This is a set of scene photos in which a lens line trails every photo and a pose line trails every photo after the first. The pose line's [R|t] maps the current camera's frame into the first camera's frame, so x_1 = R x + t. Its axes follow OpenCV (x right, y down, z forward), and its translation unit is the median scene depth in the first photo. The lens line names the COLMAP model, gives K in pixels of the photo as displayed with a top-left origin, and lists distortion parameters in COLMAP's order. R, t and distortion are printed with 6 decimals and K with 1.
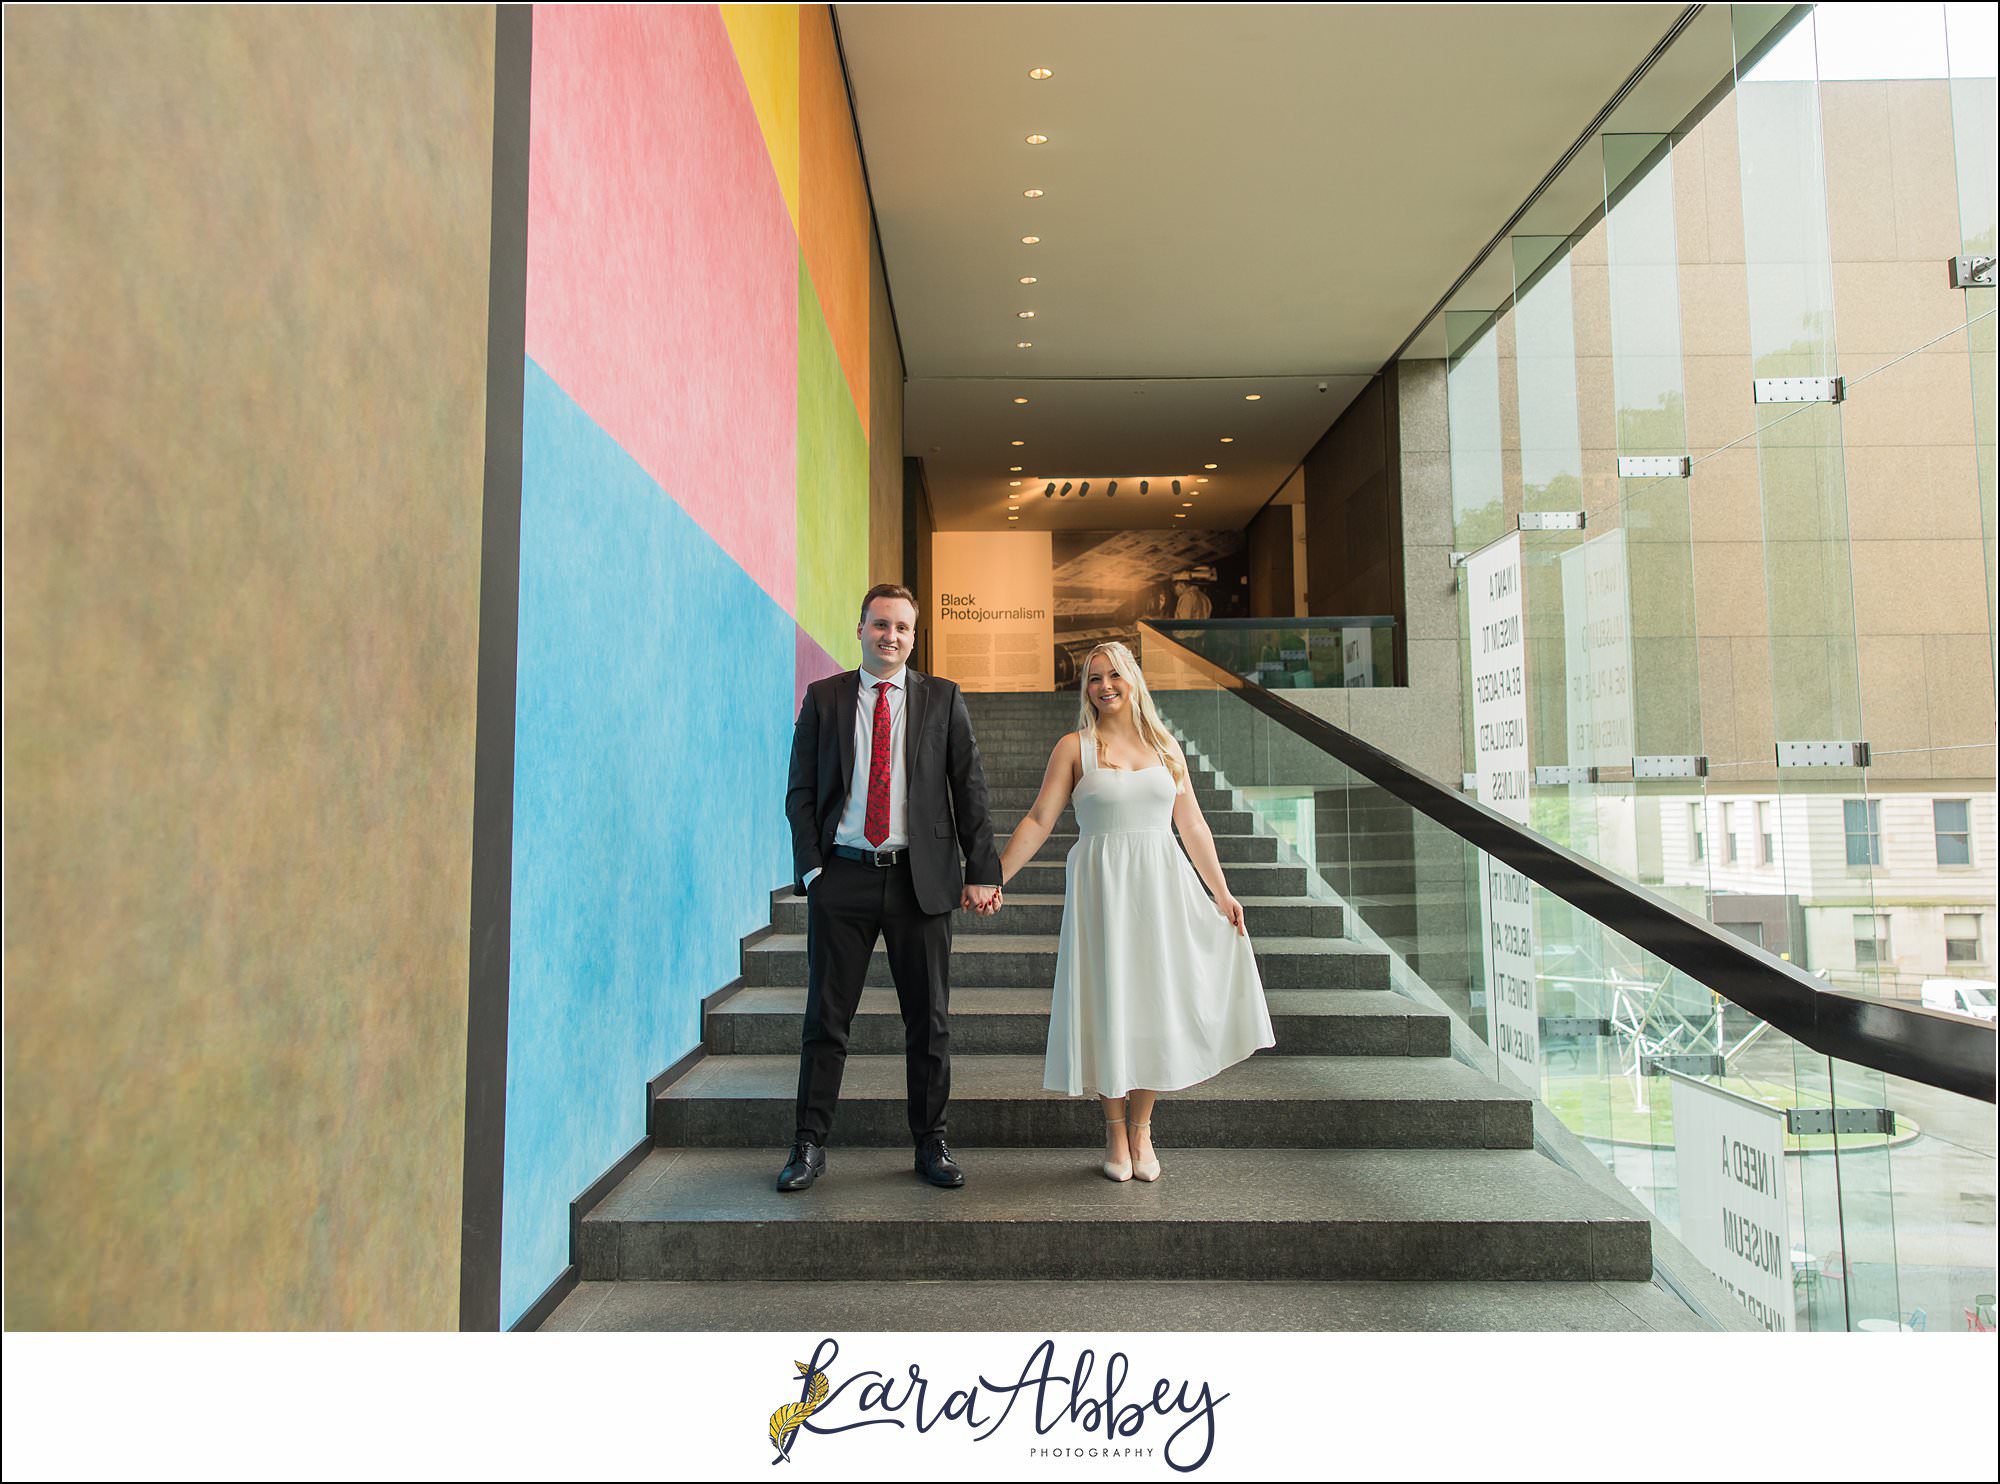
lens RADIAL K [[1623.4, 0, 1008.6], [0, 1623.4, 657.8], [0, 0, 1]] dist [0.010116, 0.007819]
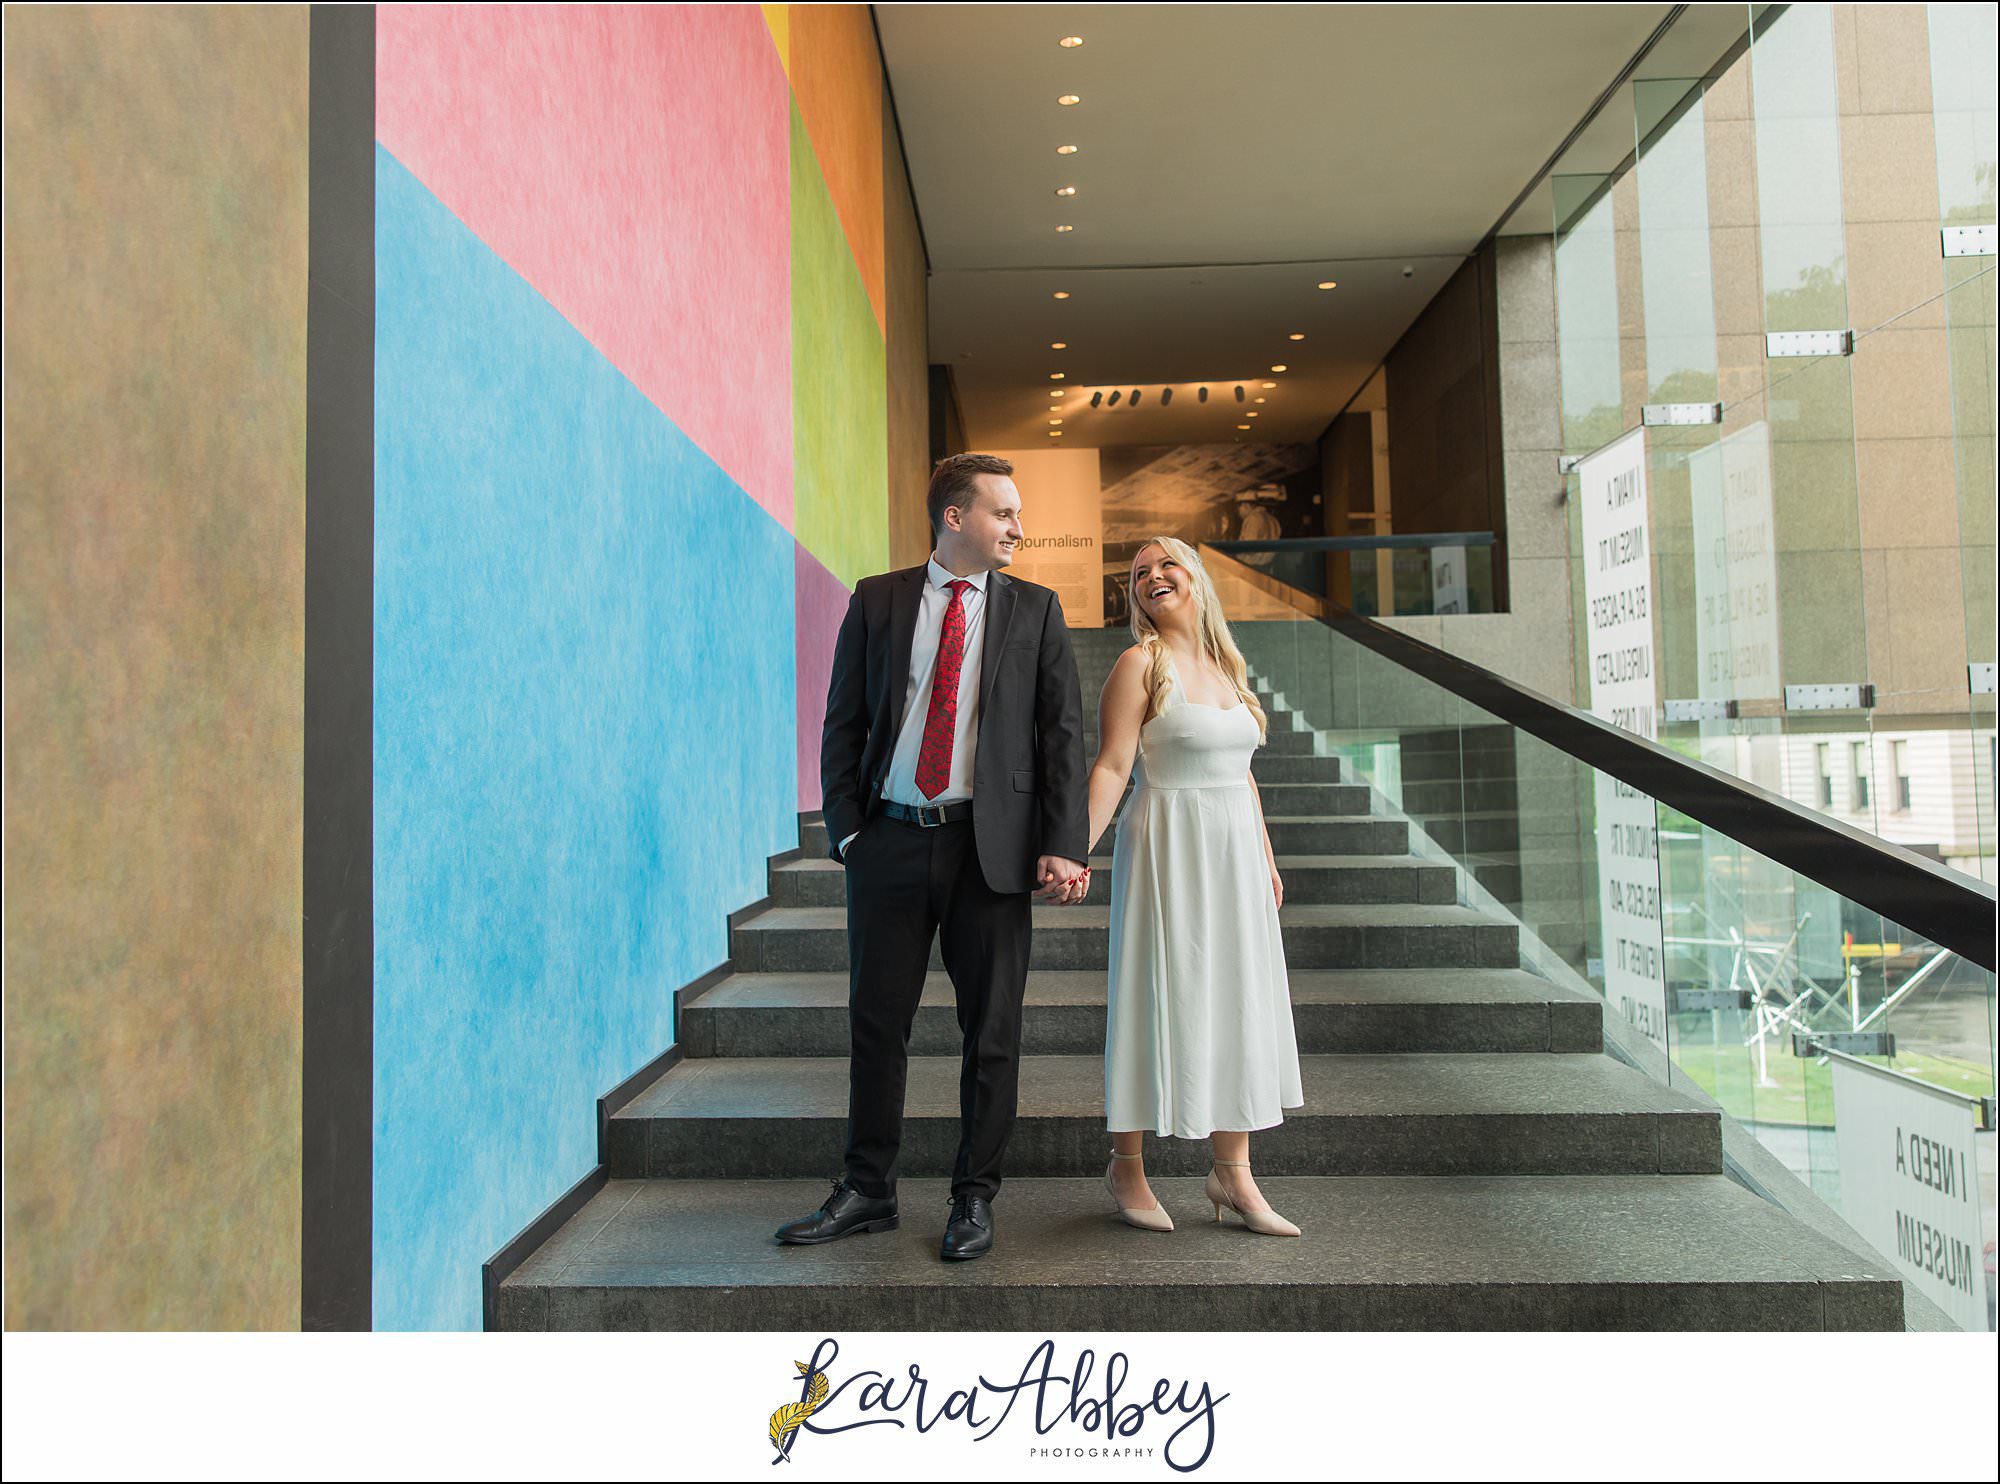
lens RADIAL K [[1766.2, 0, 992.3], [0, 1766.2, 667.2], [0, 0, 1]] dist [-0.003470, 0.023305]
pose [[0.999219, -0.016065, -0.036091, 0.004521], [0.017462, 0.999097, 0.038731, 0.014635], [0.035436, -0.039330, 0.998598, 0.113872]]
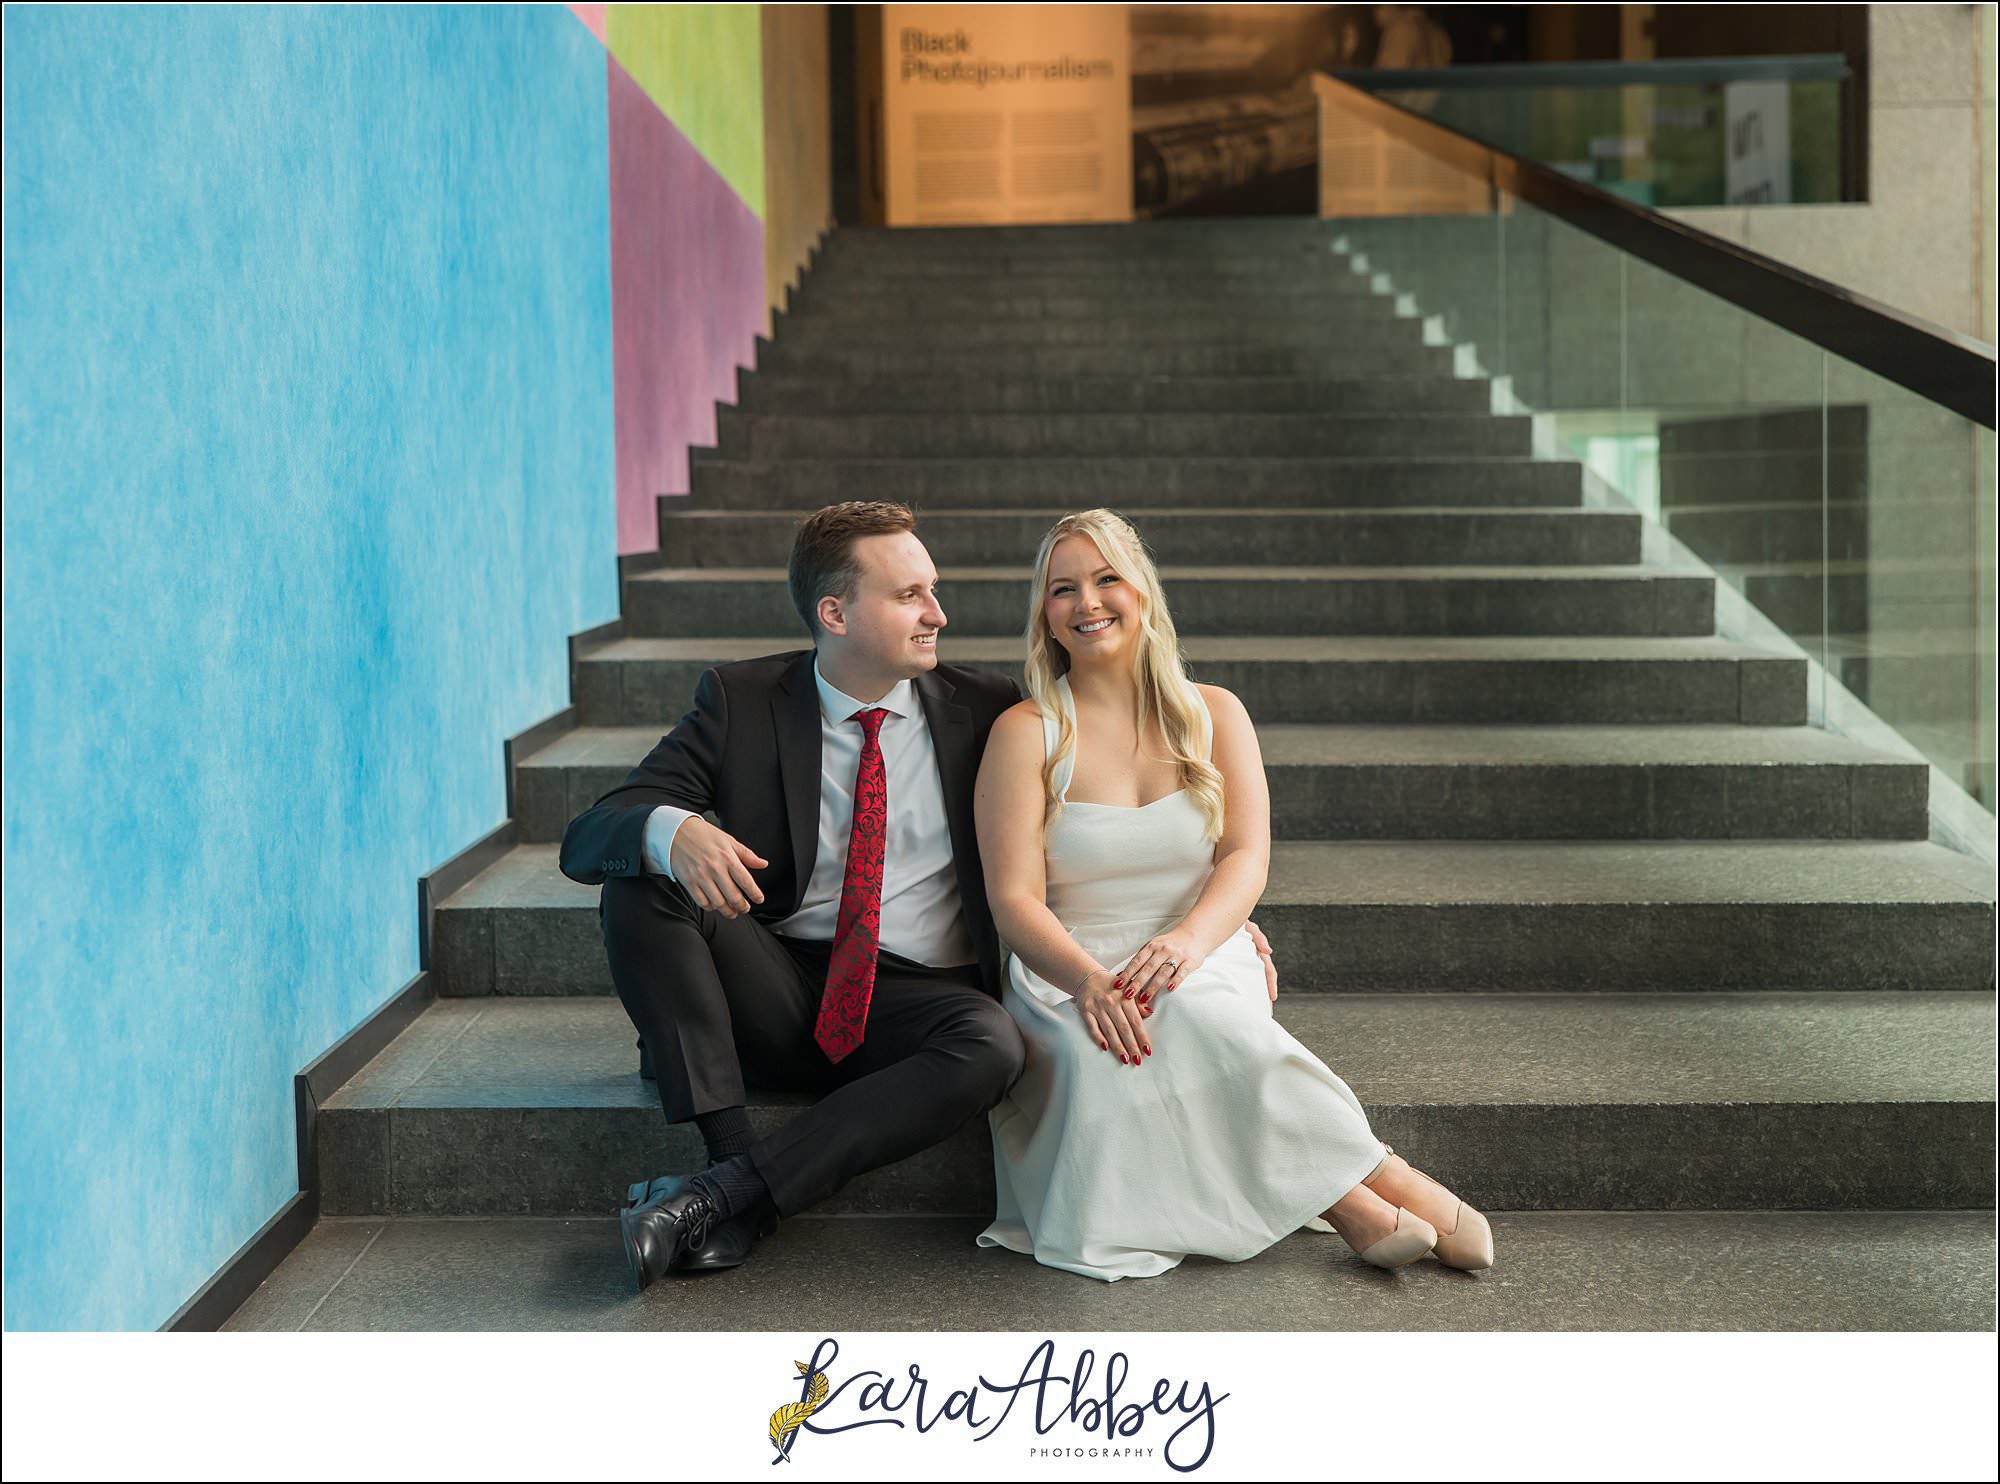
lens RADIAL K [[3116.4, 0, 997.5], [0, 3116.4, 667.2], [0, 0, 1]] dist [0.022891, -0.044252]
pose [[0.999924, -0.007310, -0.009953, -0.018399], [0.008775, 0.987695, 0.156147, 0.017656], [0.008689, -0.156222, 0.987684, 0.143671]]
